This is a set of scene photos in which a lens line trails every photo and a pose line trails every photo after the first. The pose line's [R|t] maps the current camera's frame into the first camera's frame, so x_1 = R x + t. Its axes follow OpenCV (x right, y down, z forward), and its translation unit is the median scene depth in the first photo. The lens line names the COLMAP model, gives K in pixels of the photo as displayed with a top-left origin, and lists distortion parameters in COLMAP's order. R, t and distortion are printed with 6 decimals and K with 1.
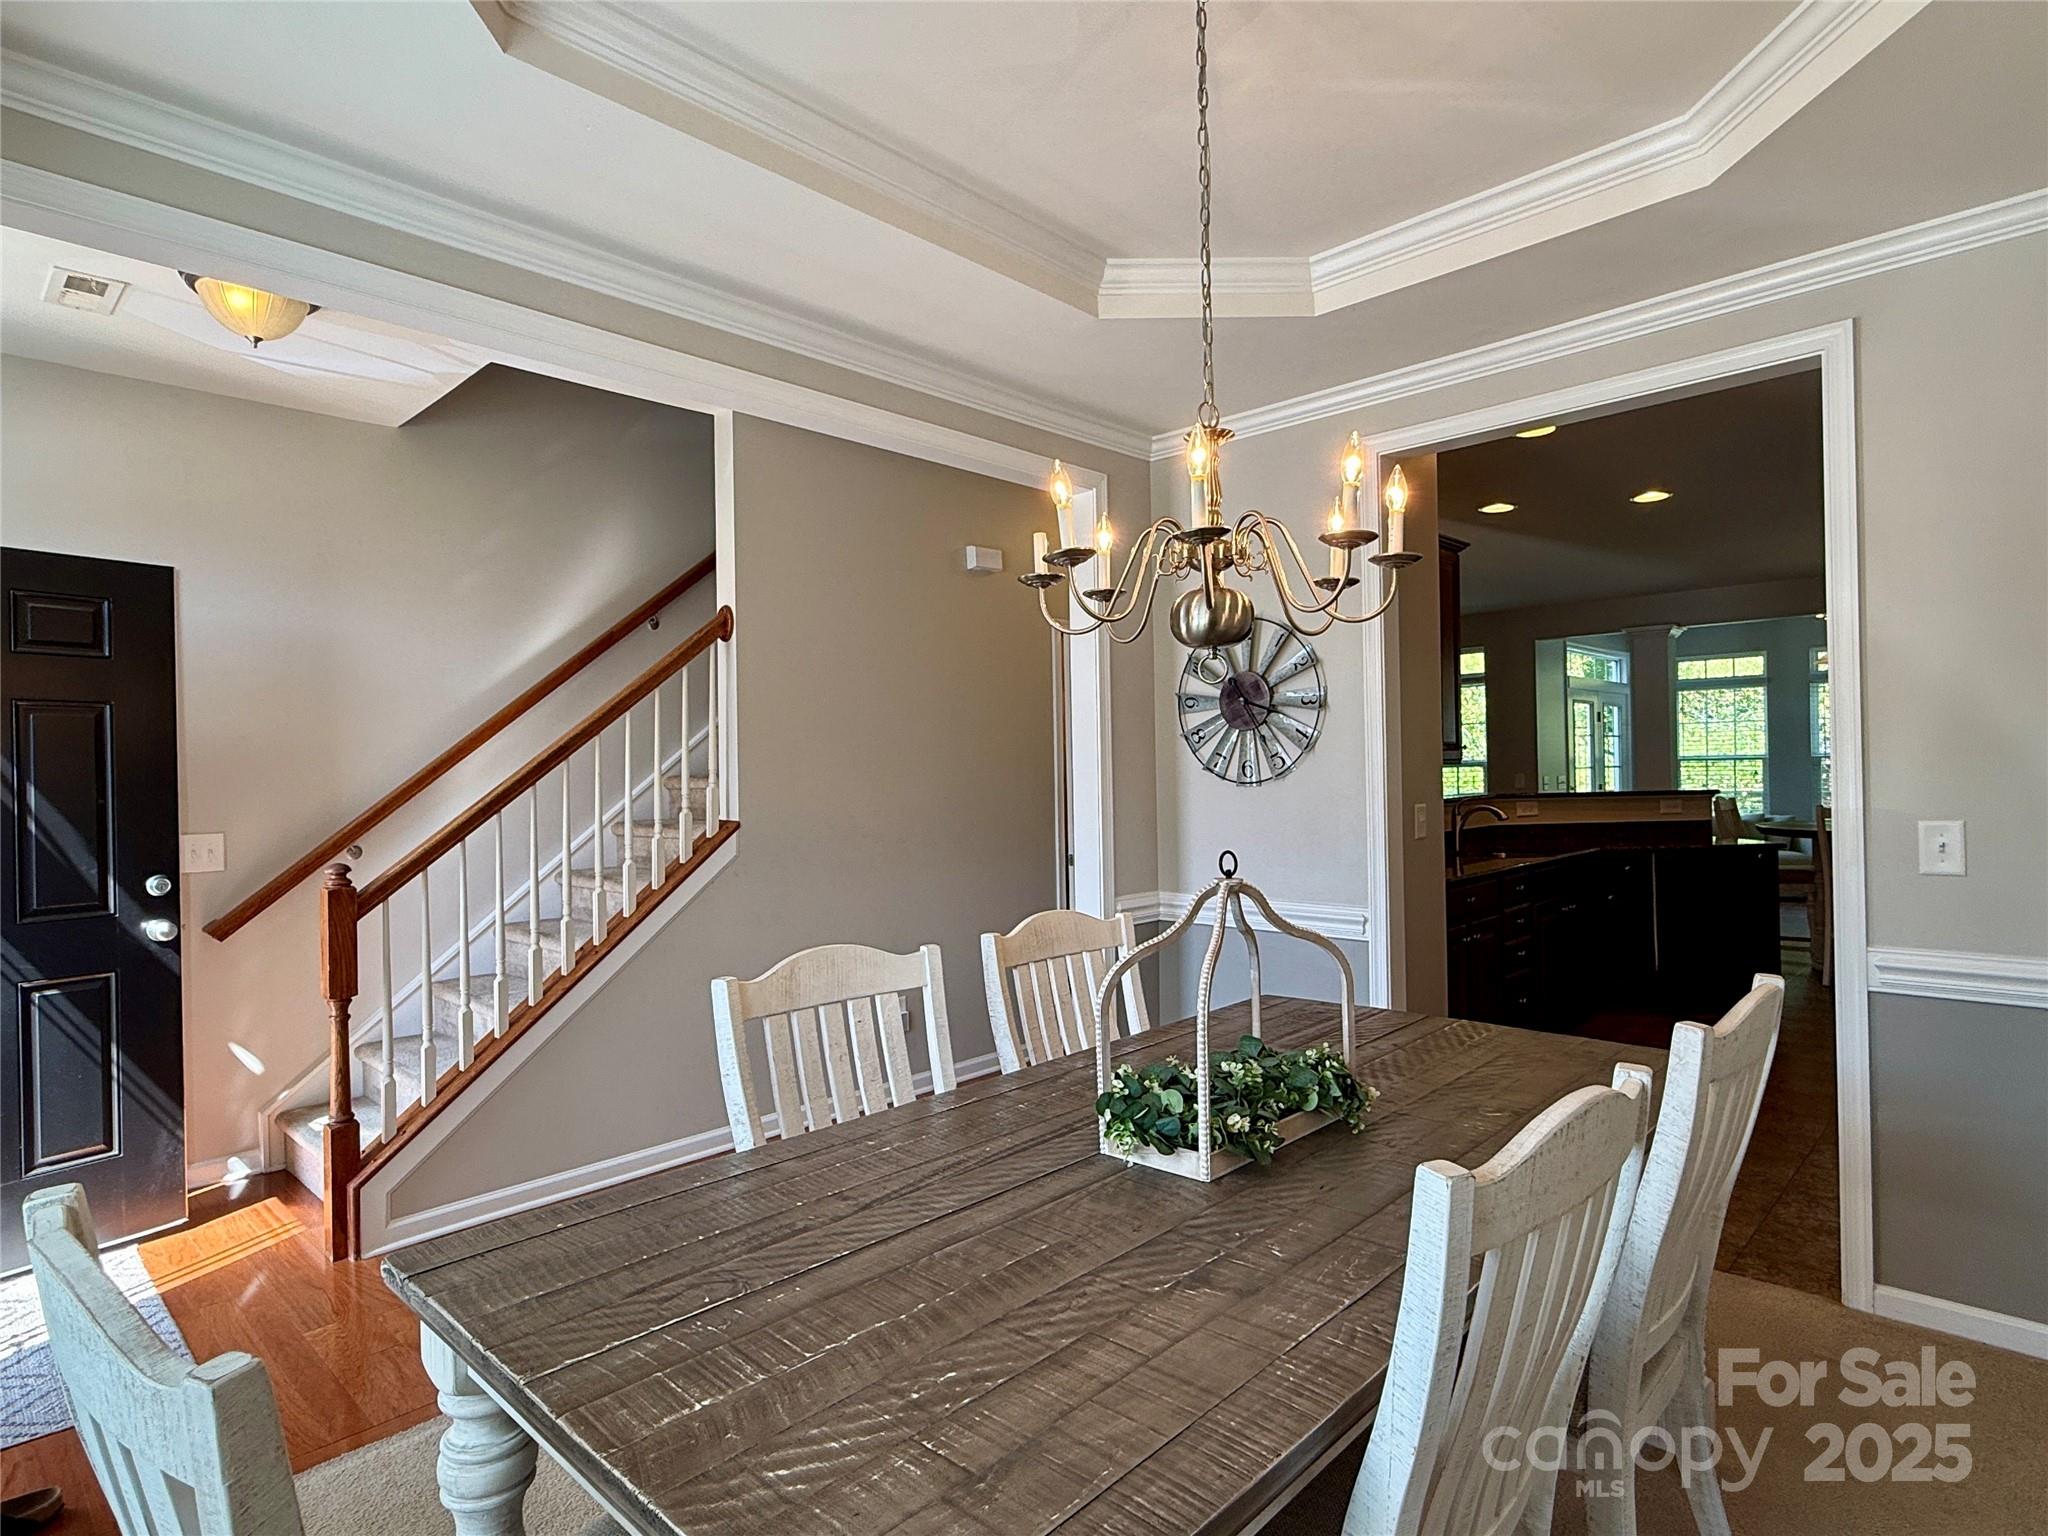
lens RADIAL K [[1096.5, 0, 1021.5], [0, 1096.5, 781.9], [0, 0, 1]] dist [-0.001778, 0.001918]
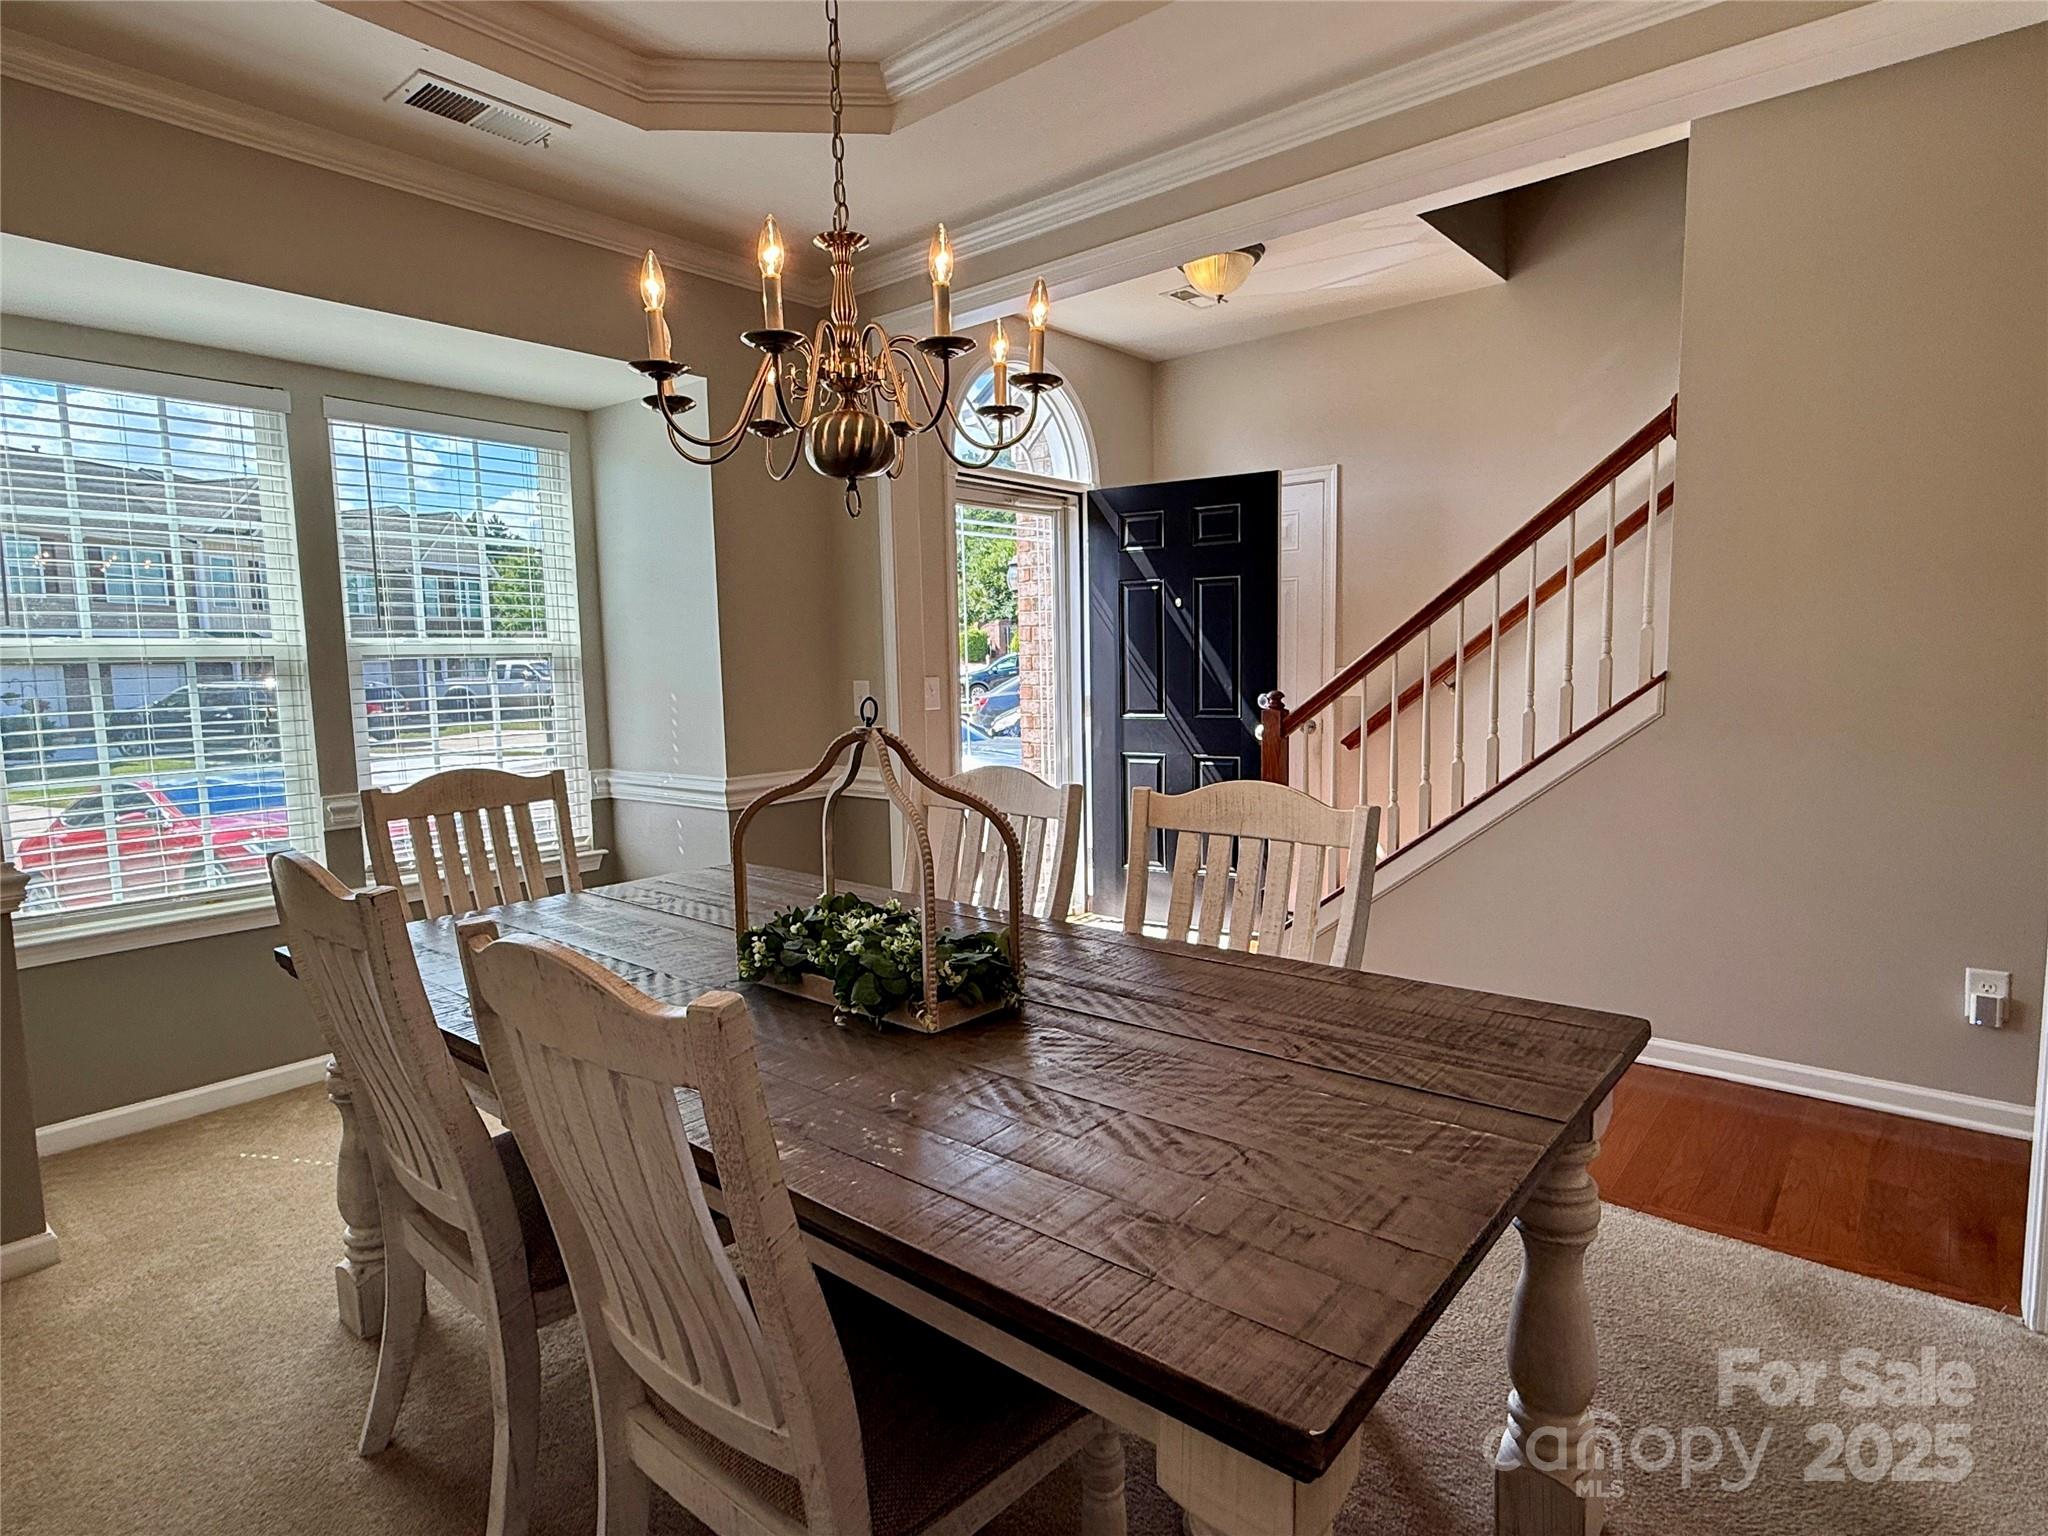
lens RADIAL K [[1096.5, 0, 1025.3], [0, 1096.5, 777.7], [0, 0, 1]] dist [-0.001778, 0.001918]
pose [[0.077673, 0.127638, -0.988775, 0.653949], [0.008385, 0.991652, 0.128668, 0.007142], [0.996944, -0.018285, 0.075955, 0.614060]]
